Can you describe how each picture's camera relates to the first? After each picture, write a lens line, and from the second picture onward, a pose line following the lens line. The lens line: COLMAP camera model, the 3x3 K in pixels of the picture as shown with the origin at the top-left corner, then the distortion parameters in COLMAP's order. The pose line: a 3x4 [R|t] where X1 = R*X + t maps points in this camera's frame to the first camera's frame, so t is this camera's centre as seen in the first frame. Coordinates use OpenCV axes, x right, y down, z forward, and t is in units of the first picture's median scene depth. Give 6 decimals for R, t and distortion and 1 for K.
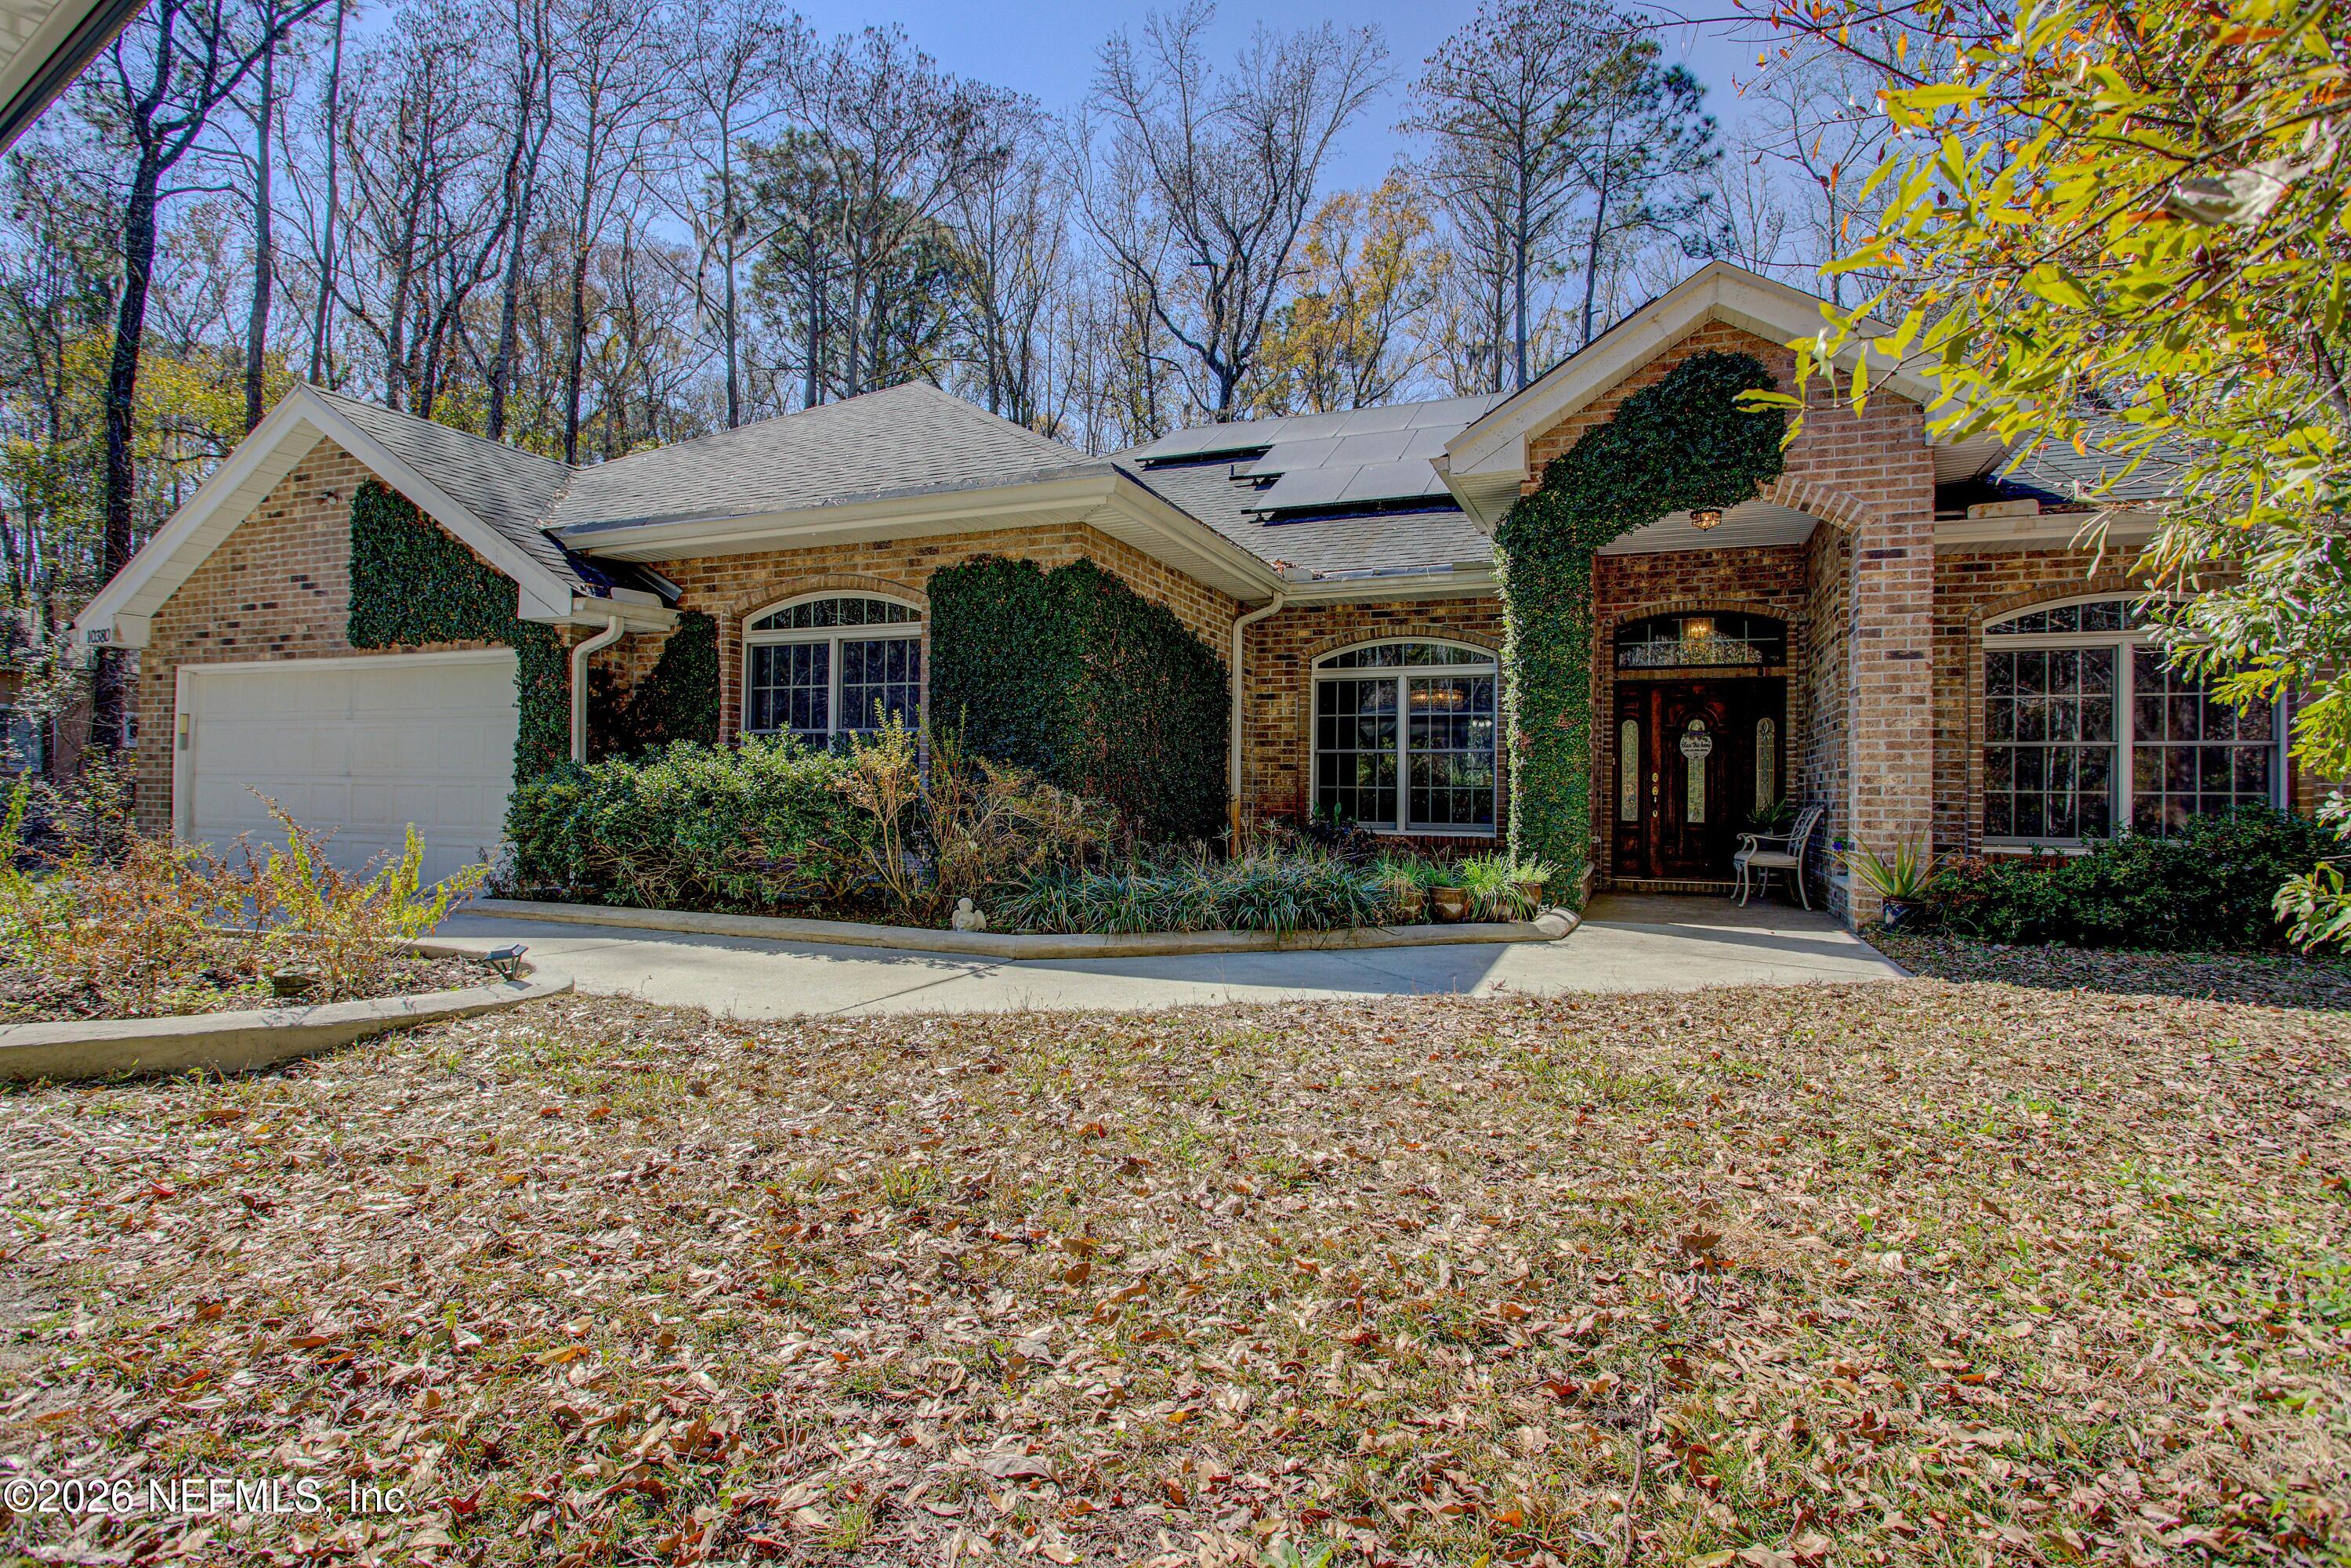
lens RADIAL K [[1172.3, 0, 1175.5], [0, 1172.3, 784.0], [0, 0, 1]] dist [-0.019581, 0.008894]
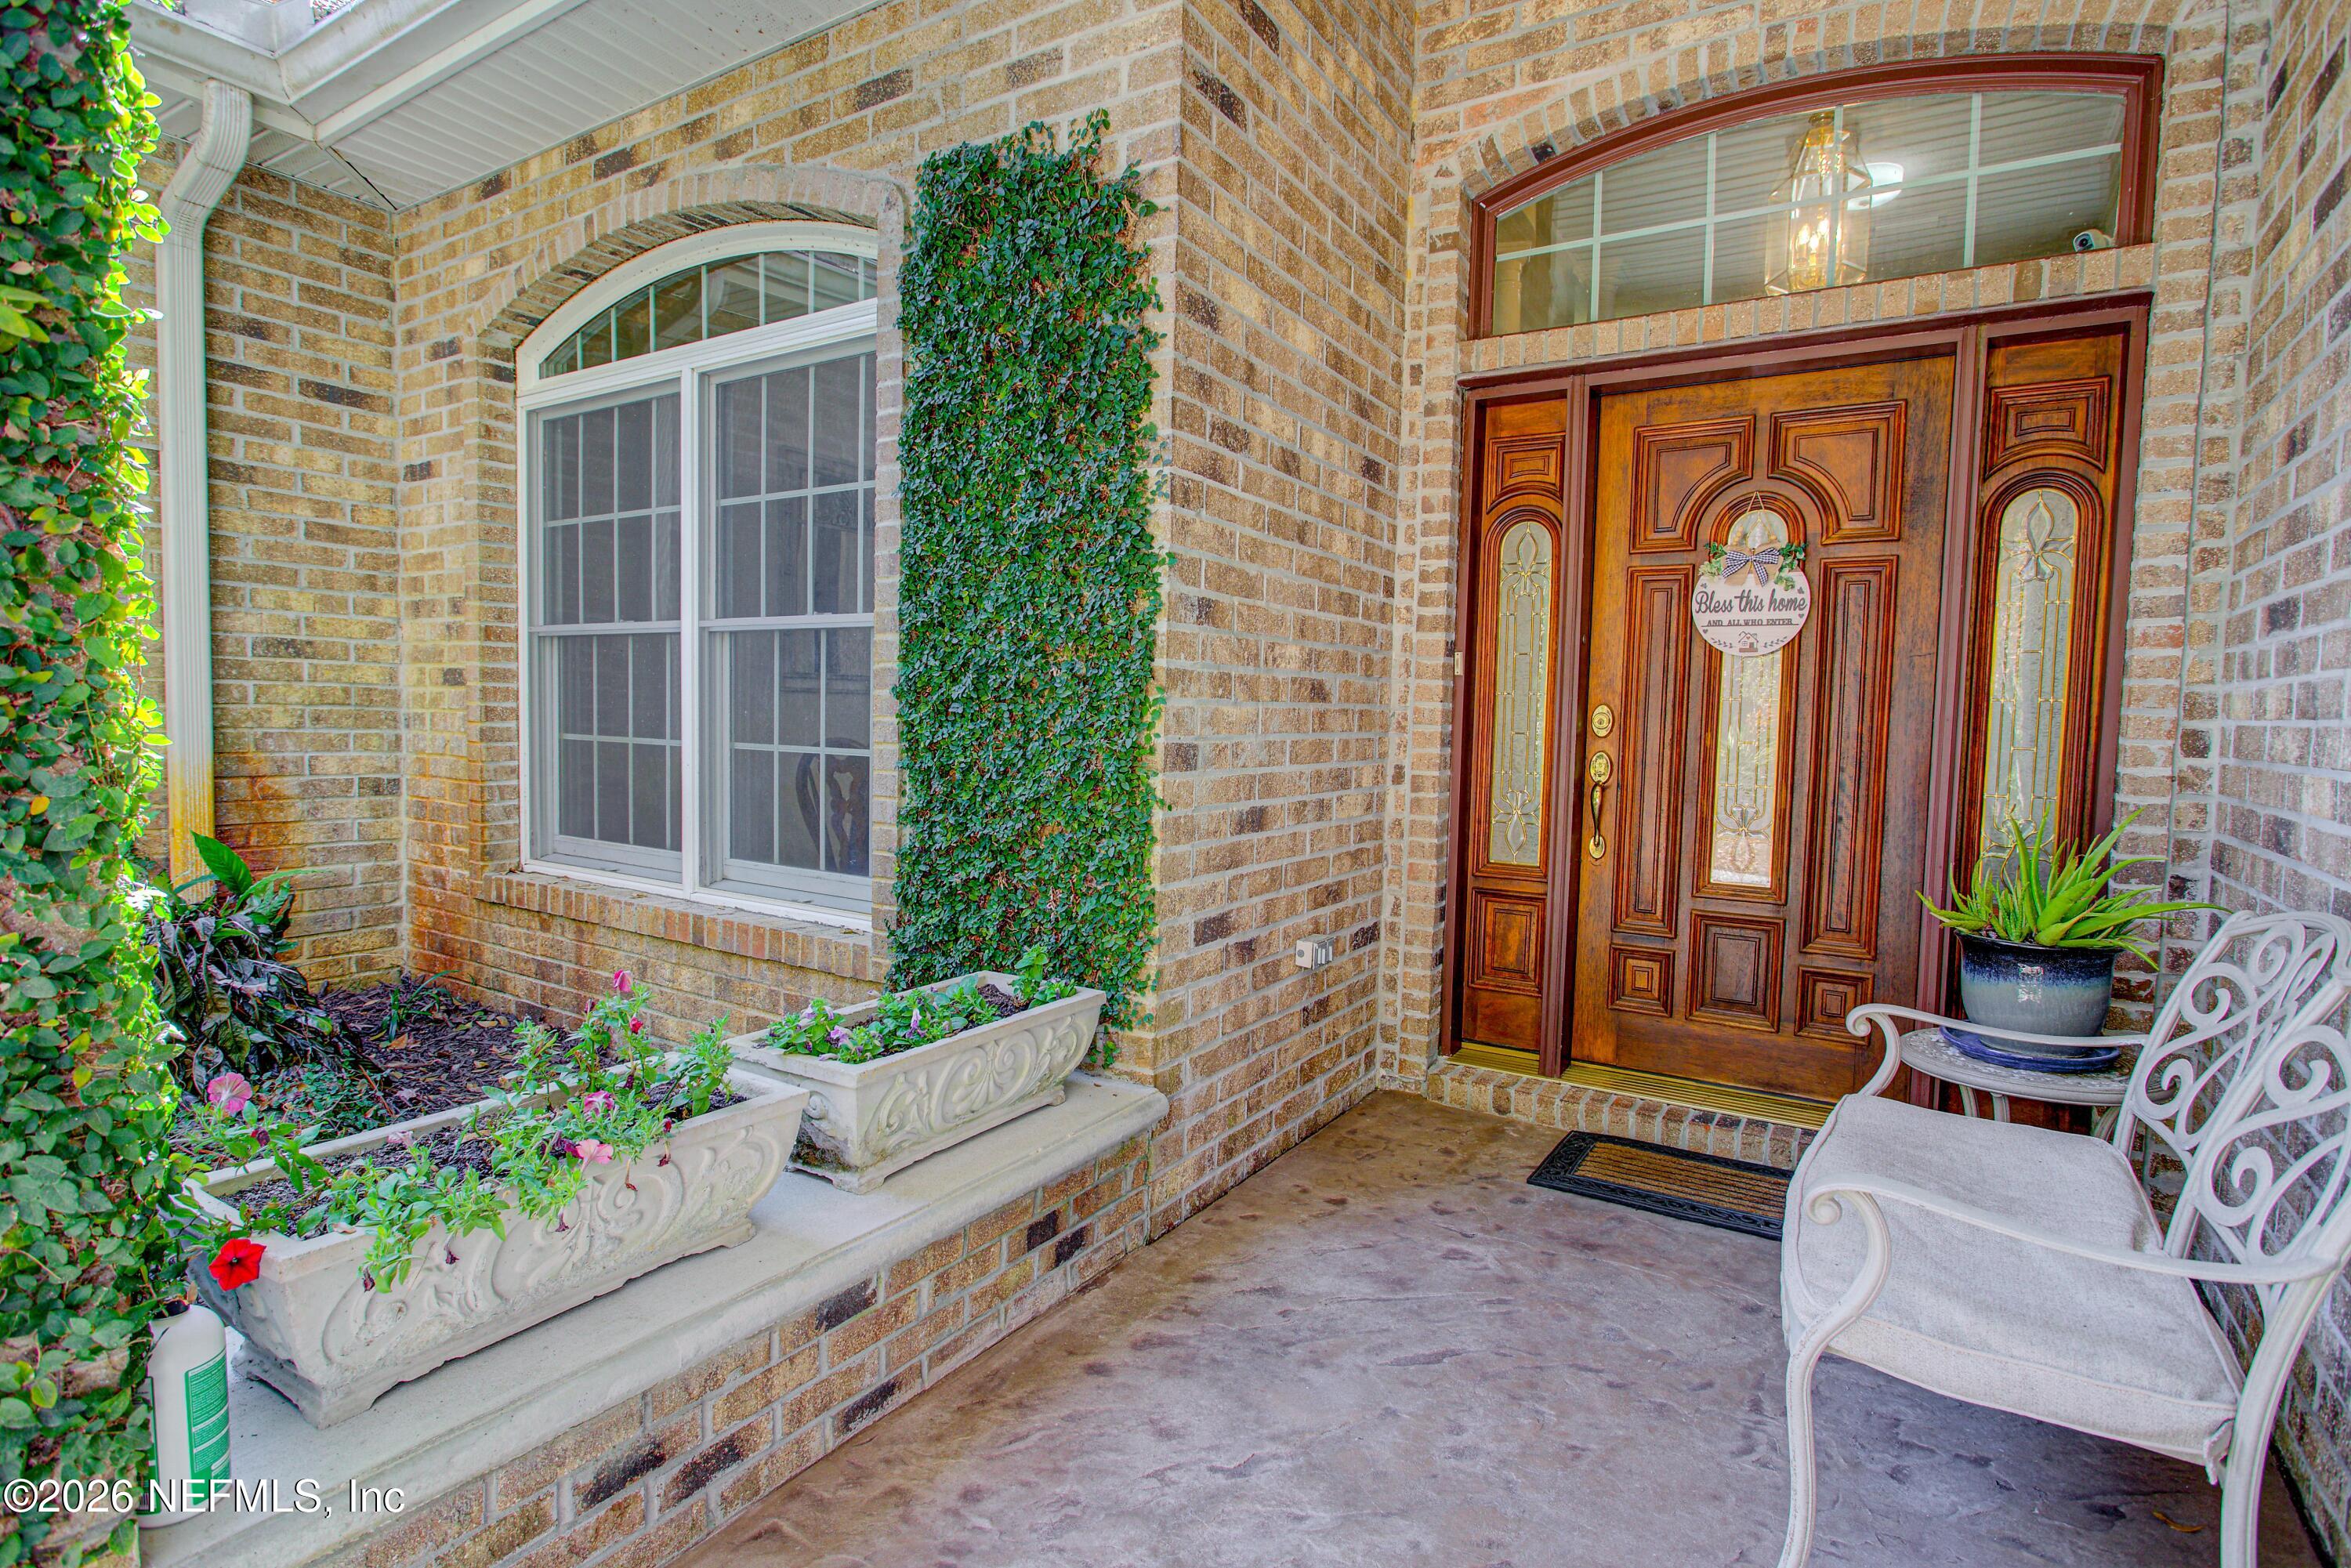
lens RADIAL K [[1172.3, 0, 1175.5], [0, 1172.3, 784.0], [0, 0, 1]] dist [-0.019581, 0.008894]
pose [[0.981707, 0.026158, -0.188593, 0.367477], [-0.013695, 0.997653, 0.067087, -0.007522], [0.189905, -0.063277, 0.979761, 0.708027]]
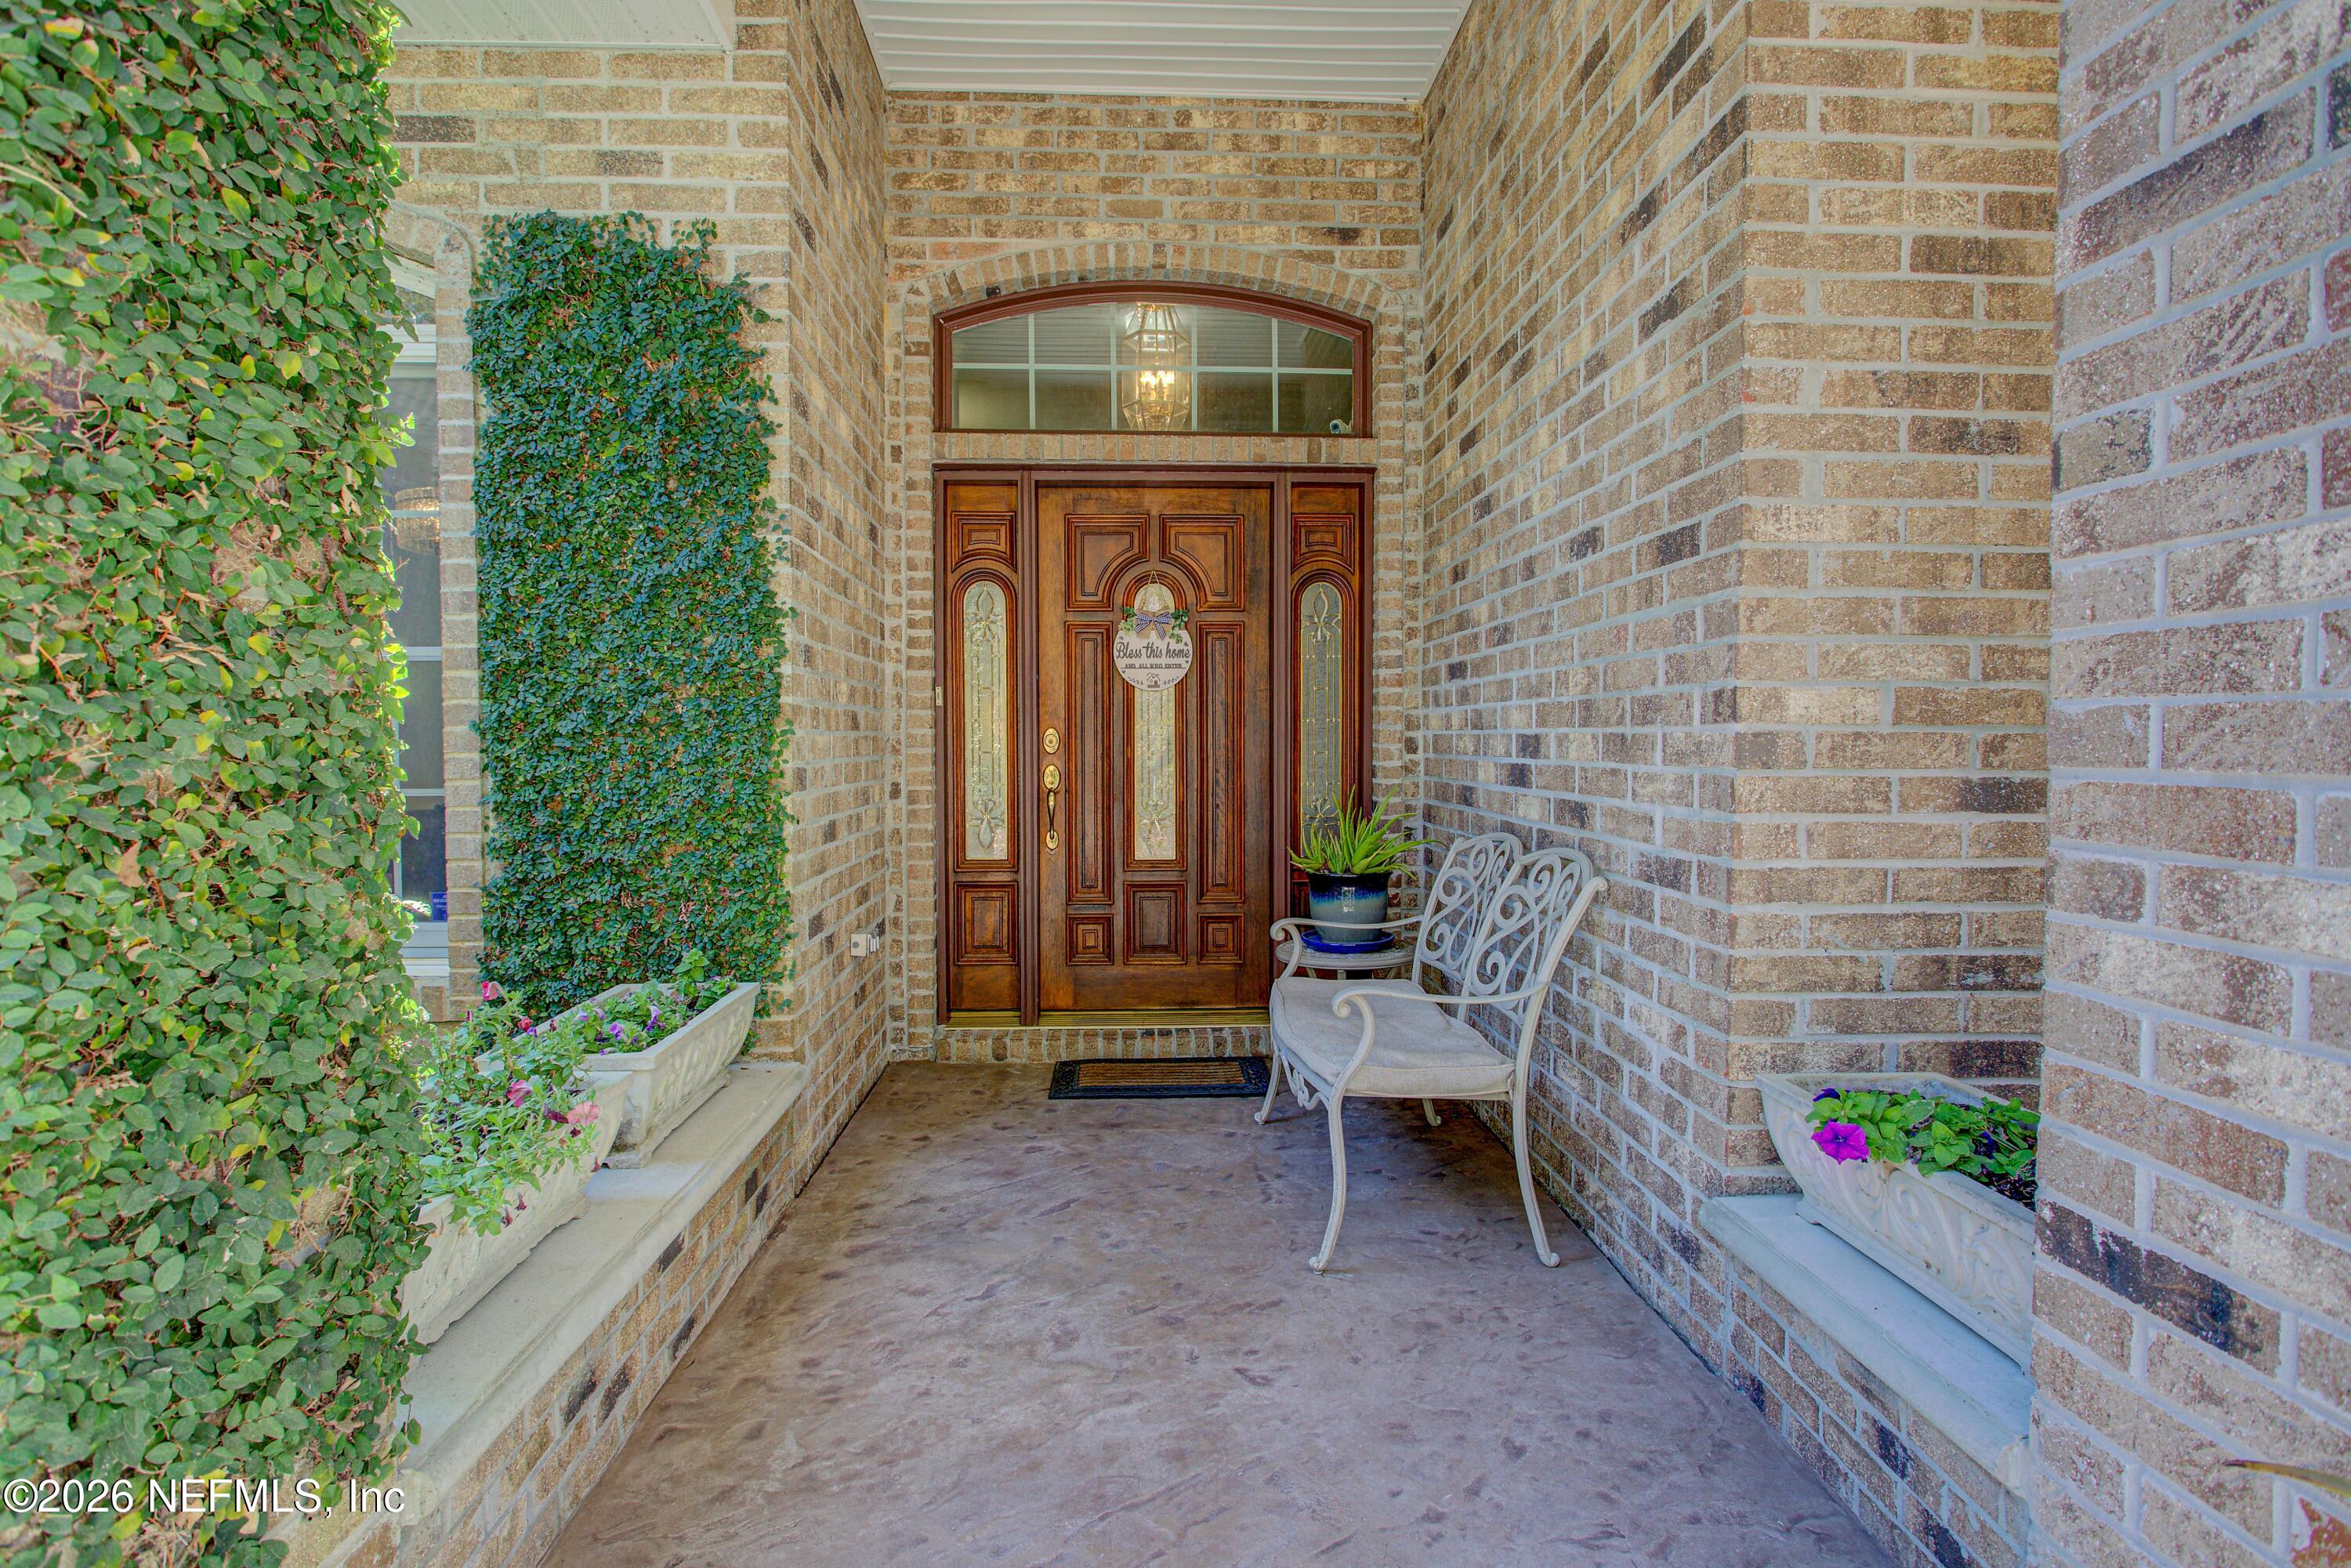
lens RADIAL K [[1172.3, 0, 1175.5], [0, 1172.3, 784.0], [0, 0, 1]] dist [-0.019581, 0.008894]
pose [[0.917676, -0.023438, 0.396638, 0.303914], [0.006199, 0.998982, 0.044688, -0.007816], [-0.397281, -0.038550, 0.916887, 0.655937]]
